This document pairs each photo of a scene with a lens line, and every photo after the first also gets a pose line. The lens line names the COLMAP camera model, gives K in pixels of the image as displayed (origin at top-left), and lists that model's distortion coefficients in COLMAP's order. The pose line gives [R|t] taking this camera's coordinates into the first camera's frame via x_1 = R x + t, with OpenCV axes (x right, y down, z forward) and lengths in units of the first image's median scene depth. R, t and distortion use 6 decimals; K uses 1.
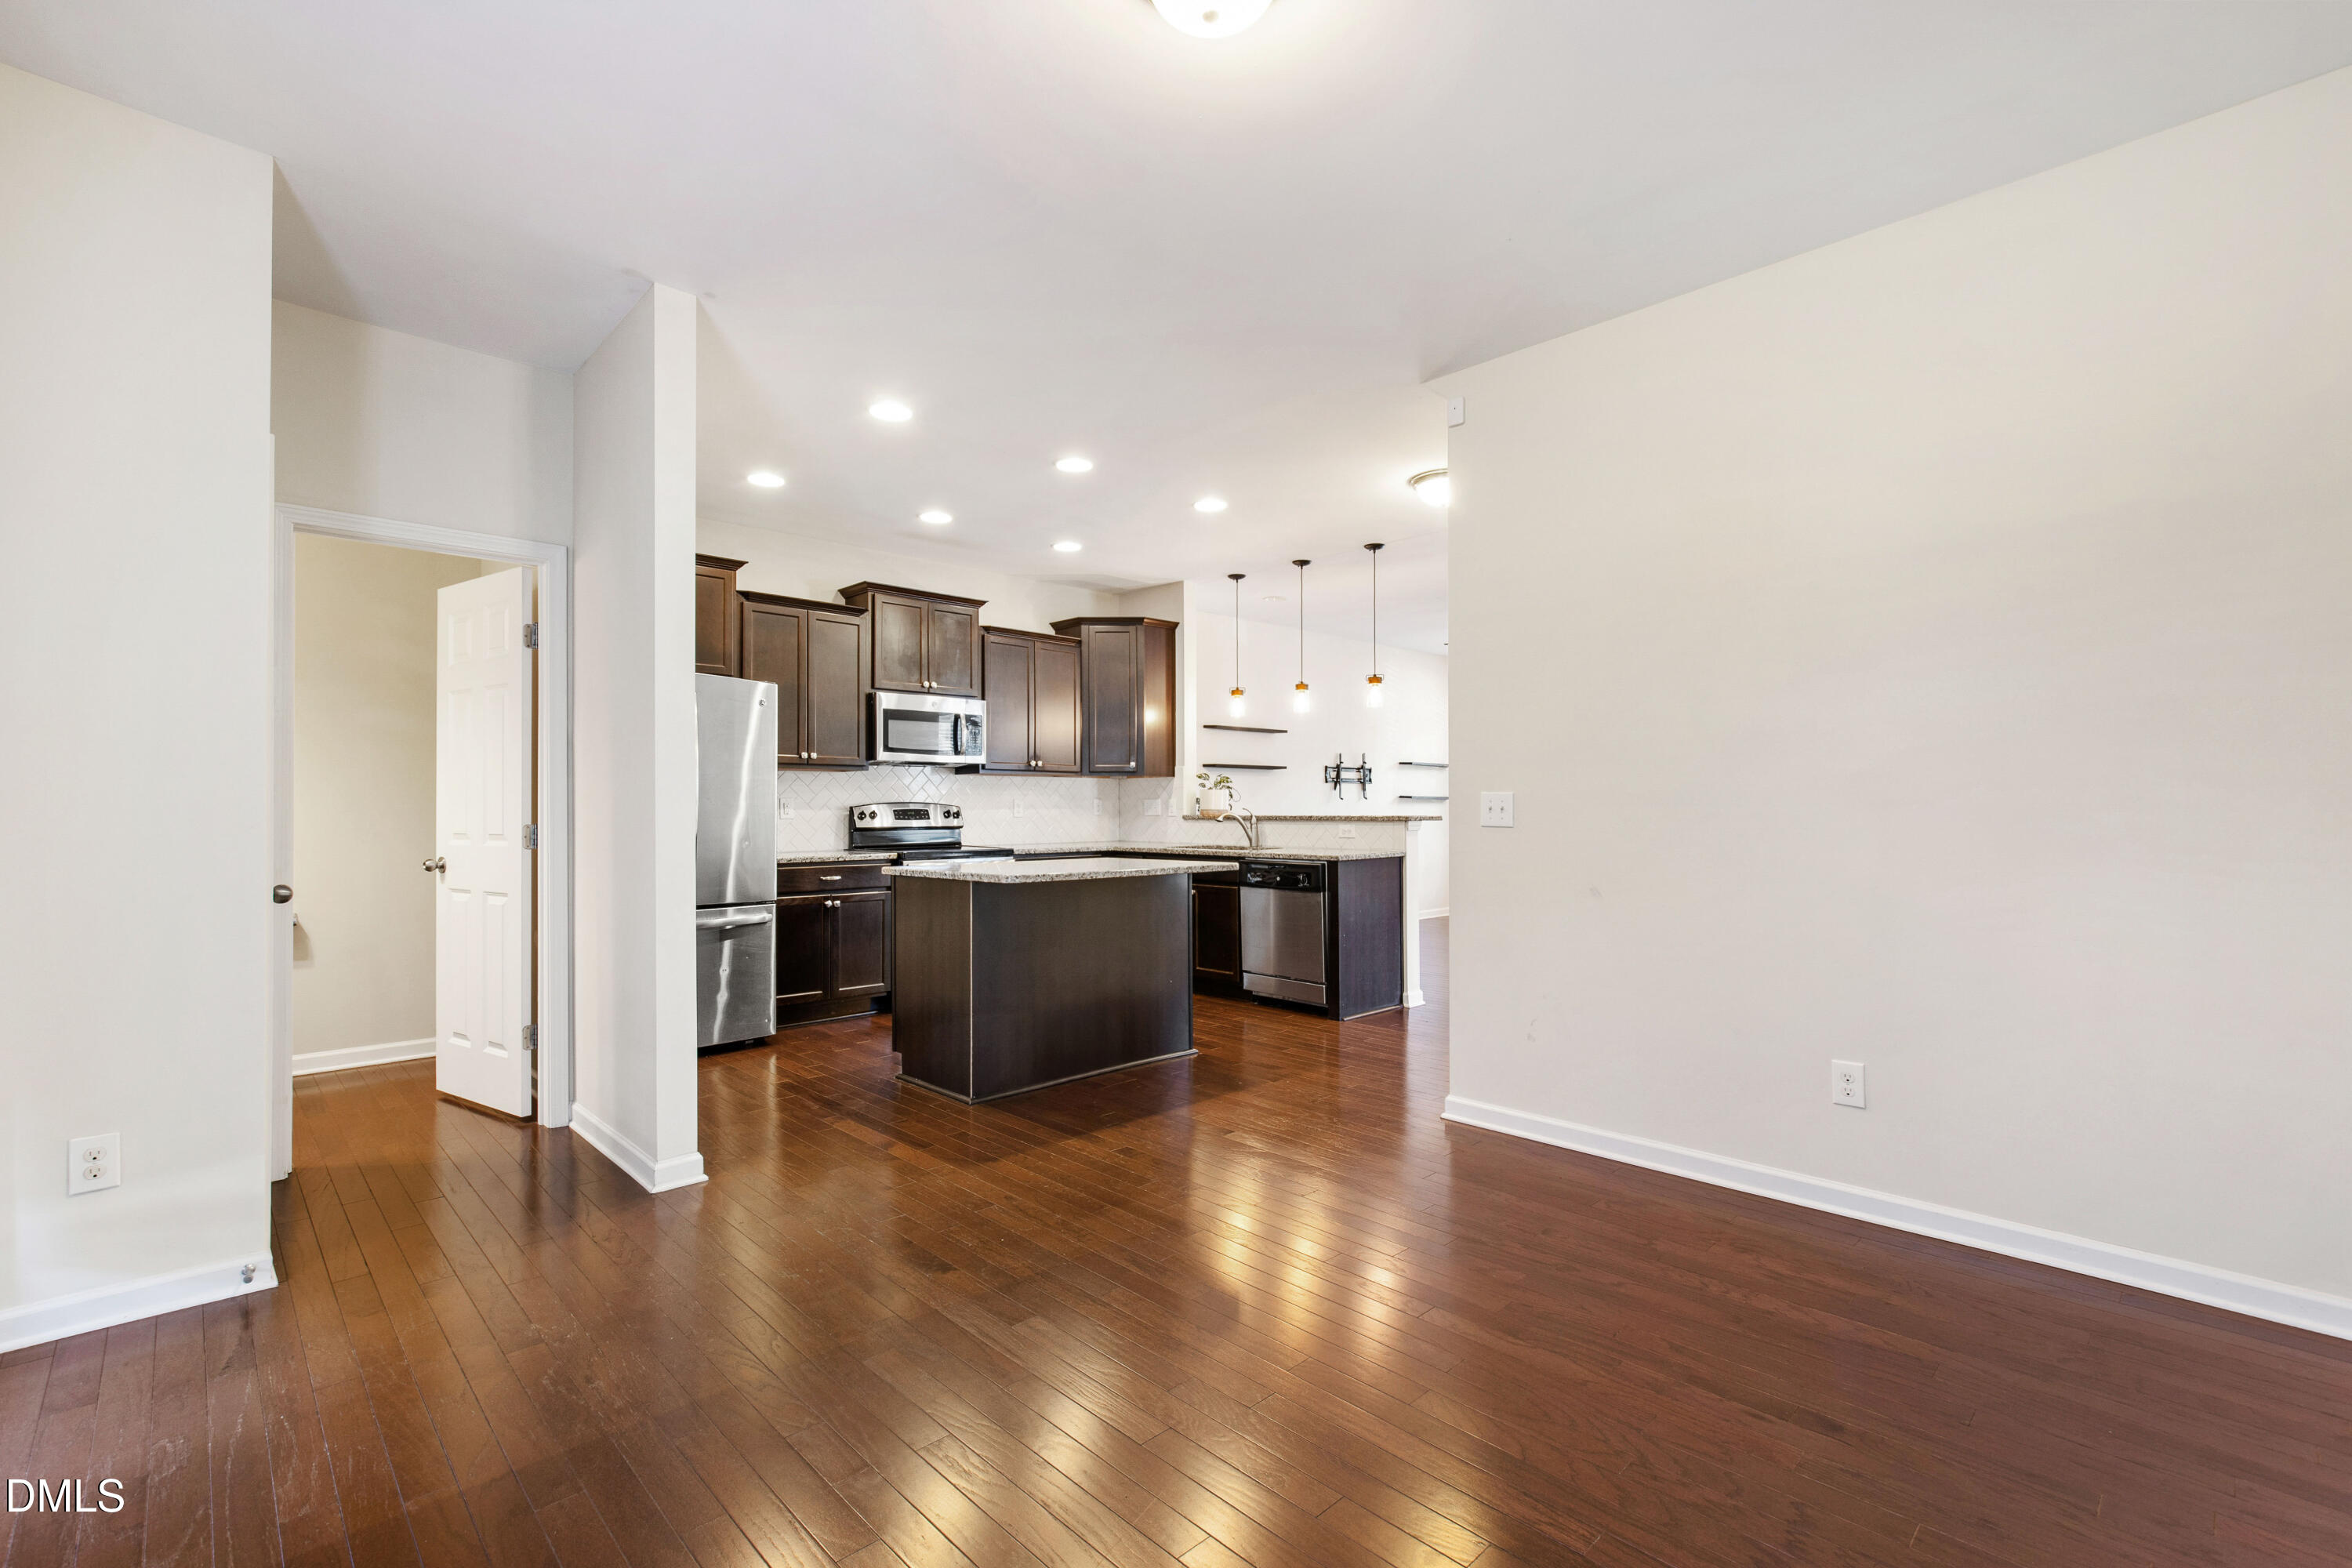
lens RADIAL K [[1050.1, 0, 1141.3], [0, 1050.1, 765.0], [0, 0, 1]] dist [0.002340, -0.001538]
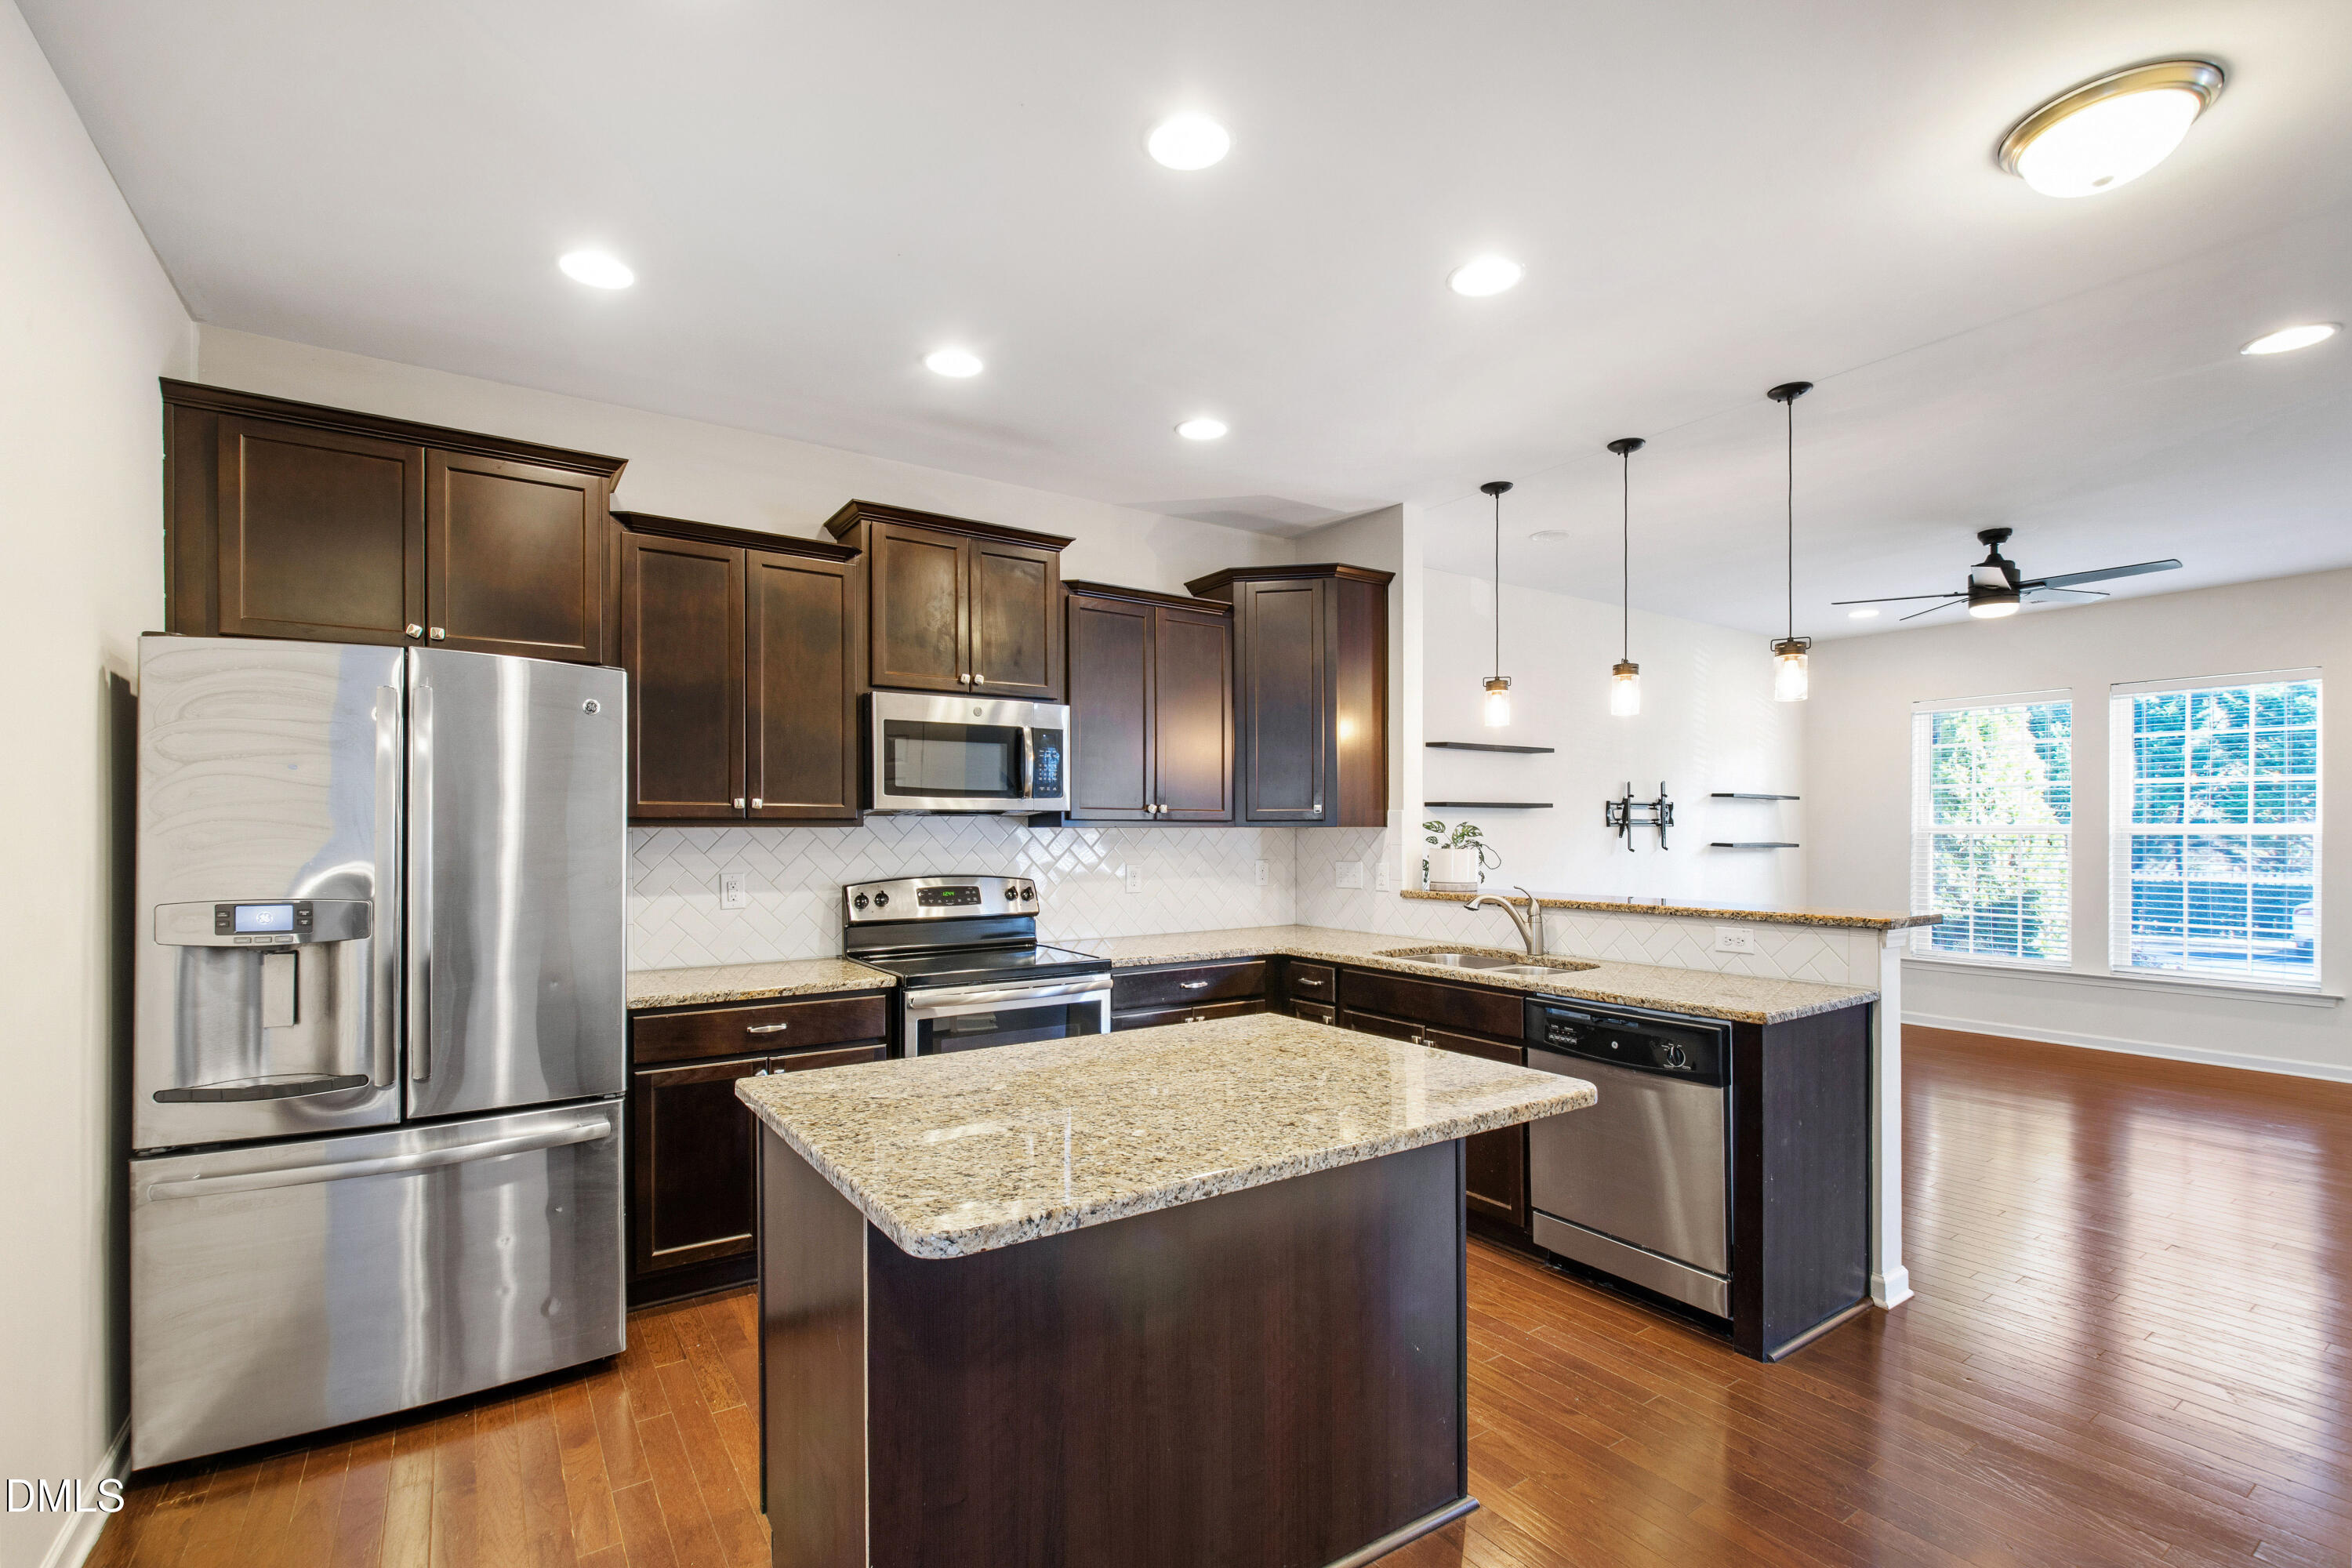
lens RADIAL K [[1050.1, 0, 1135.5], [0, 1050.1, 843.5], [0, 0, 1]] dist [0.002340, -0.001538]
pose [[0.985041, 0.002142, -0.172307, -0.008054], [0.007075, 0.998577, 0.052861, -0.013981], [0.172175, -0.053290, 0.983624, 0.413325]]
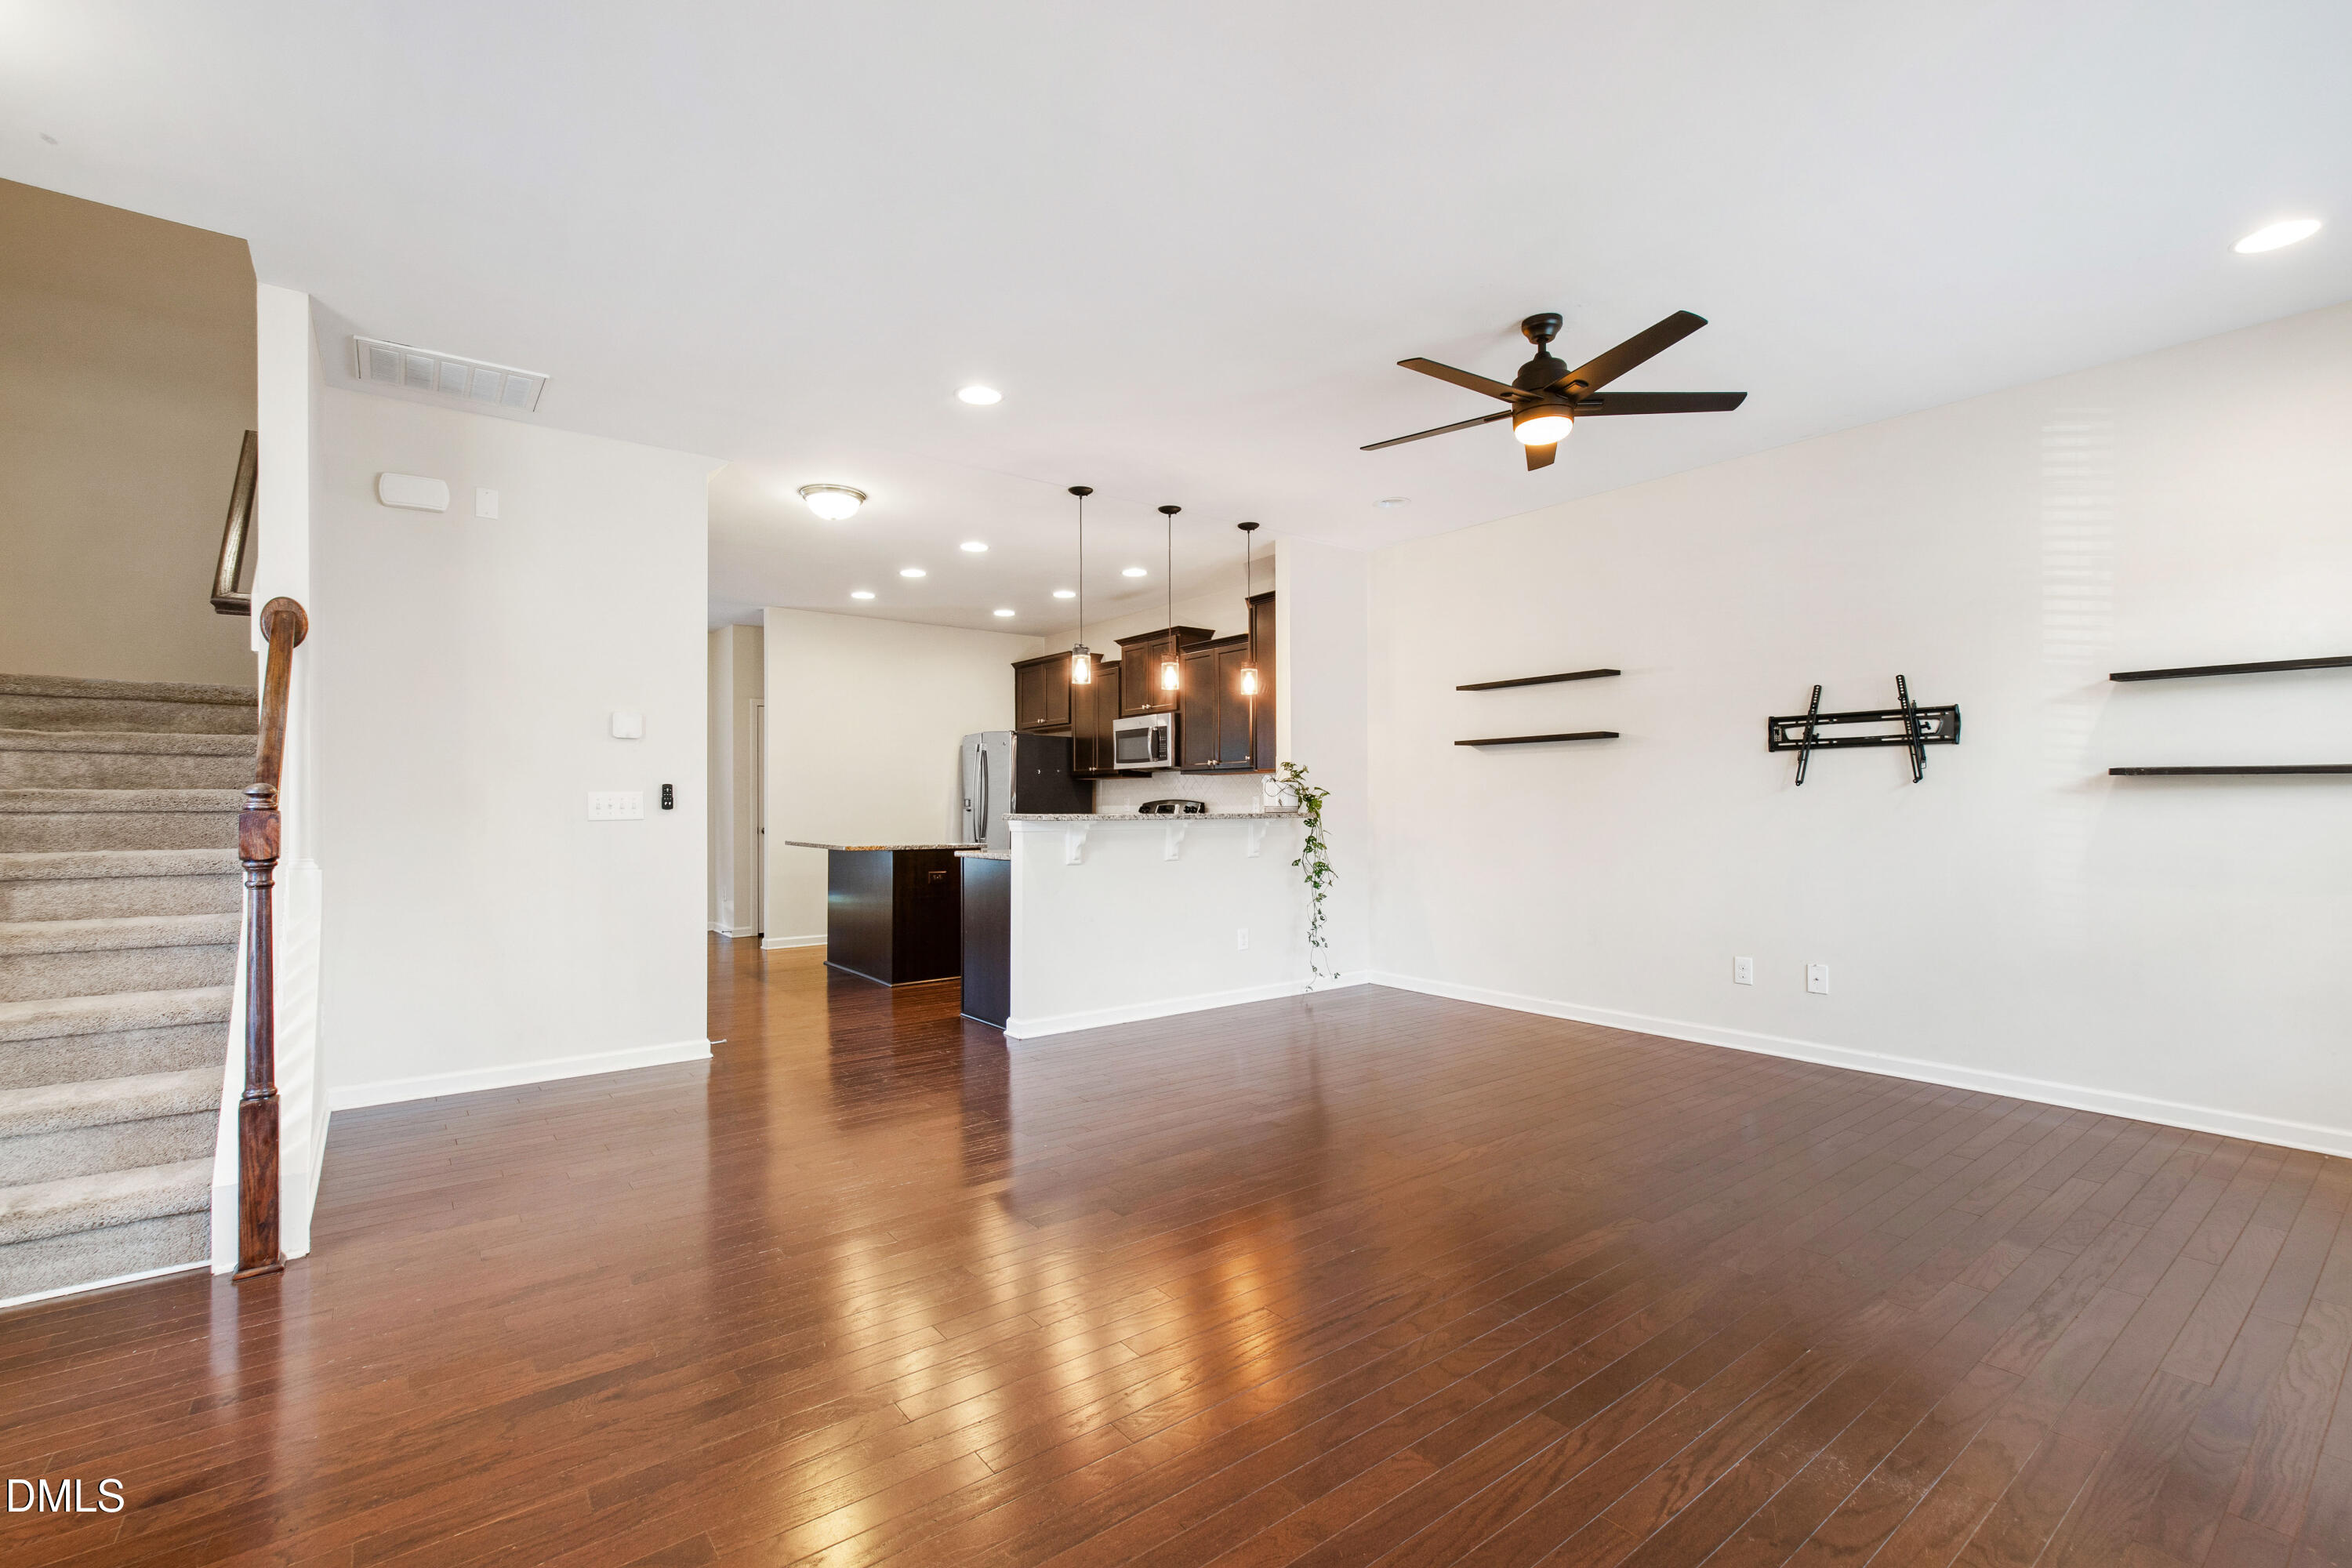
lens RADIAL K [[1050.1, 0, 1184.4], [0, 1050.1, 795.6], [0, 0, 1]] dist [0.002340, -0.001538]
pose [[-0.082233, -0.007500, -0.996585, 1.013596], [0.045967, 0.998879, -0.011310, 0.044655], [0.995552, -0.046740, -0.081796, 1.096527]]
